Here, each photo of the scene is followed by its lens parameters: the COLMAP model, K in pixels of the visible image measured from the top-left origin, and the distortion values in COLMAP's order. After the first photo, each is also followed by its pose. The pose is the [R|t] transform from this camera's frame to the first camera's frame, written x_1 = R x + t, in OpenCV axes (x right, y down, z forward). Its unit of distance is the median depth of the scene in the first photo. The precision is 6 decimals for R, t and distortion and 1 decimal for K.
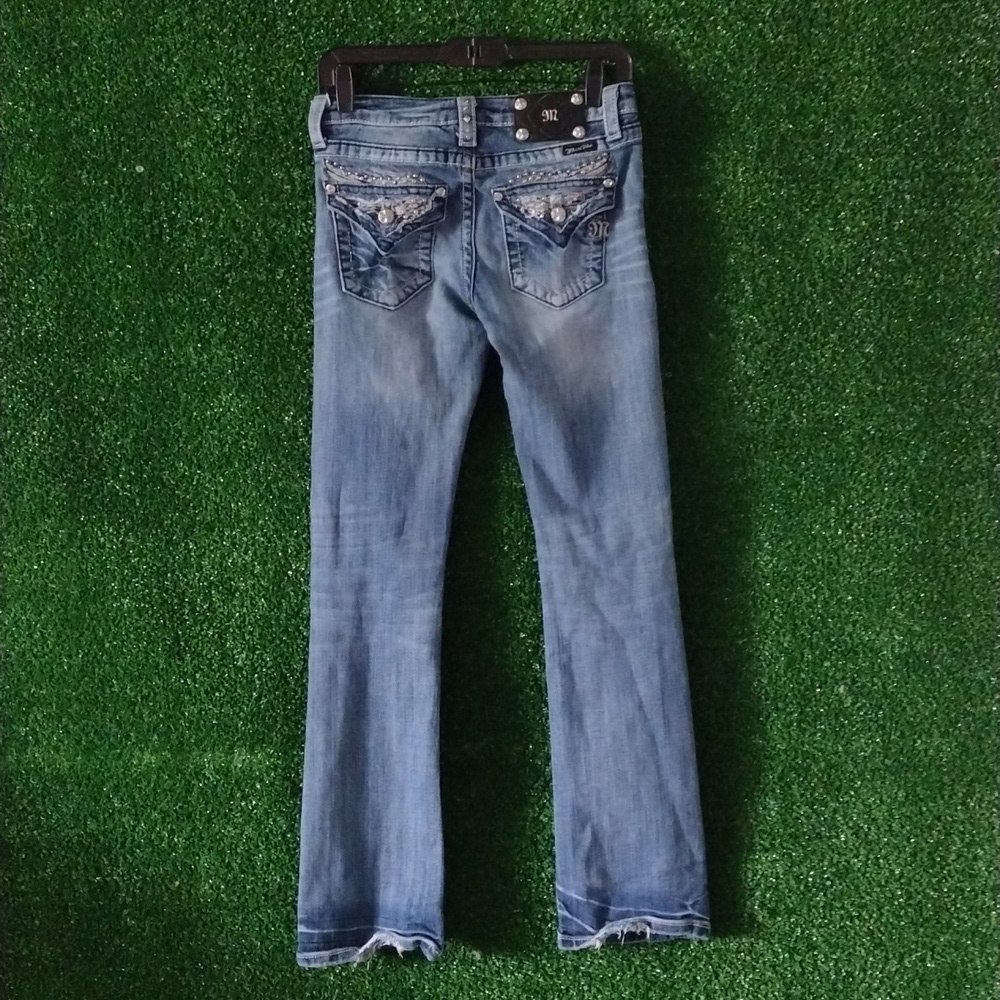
lens RADIAL K [[1535.1, 0, 500.0], [0, 1535.1, 500.0], [0, 0, 1]] dist [0.067118, -0.055901]
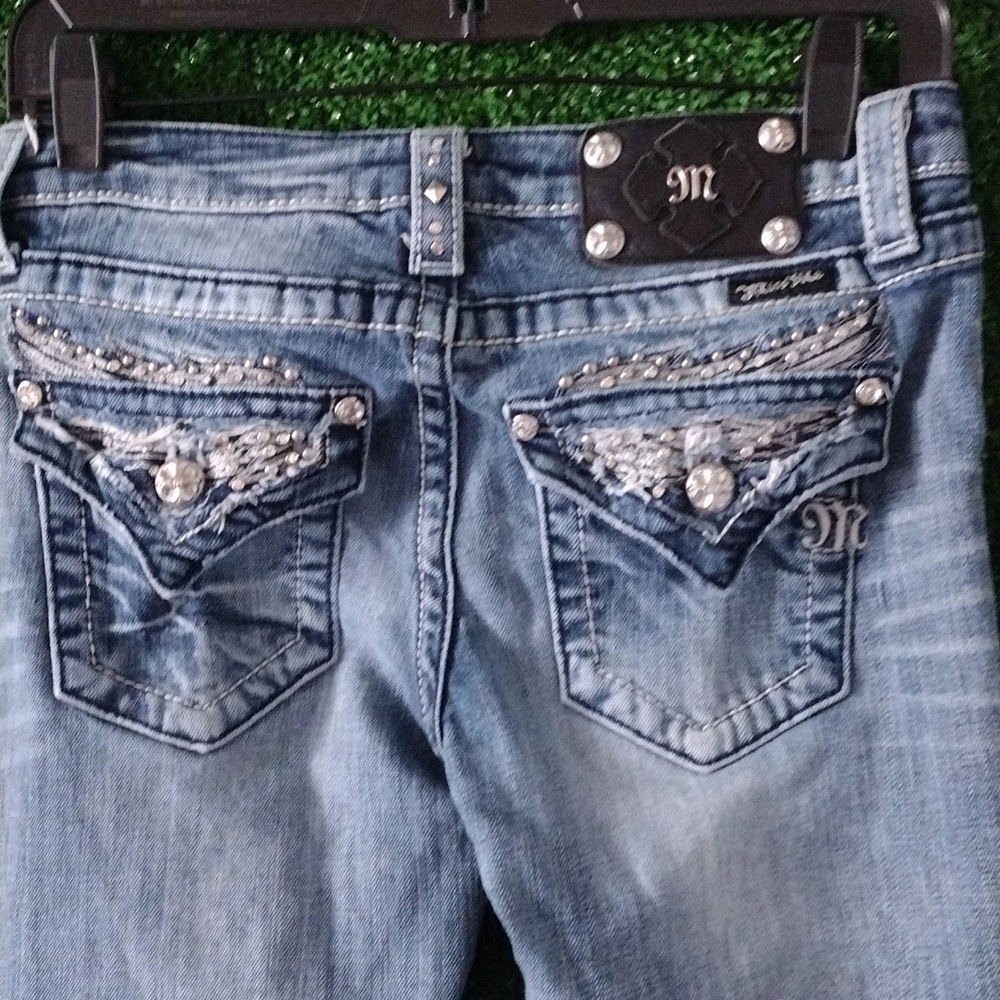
lens RADIAL K [[1535.1, 0, 500.0], [0, 1535.1, 500.0], [0, 0, 1]] dist [0.067118, -0.055901]
pose [[0.994548, 0.025578, -0.101096, 0.026867], [-0.033536, 0.996403, -0.077817, -0.156429], [0.098742, 0.080783, 0.991829, 0.679063]]
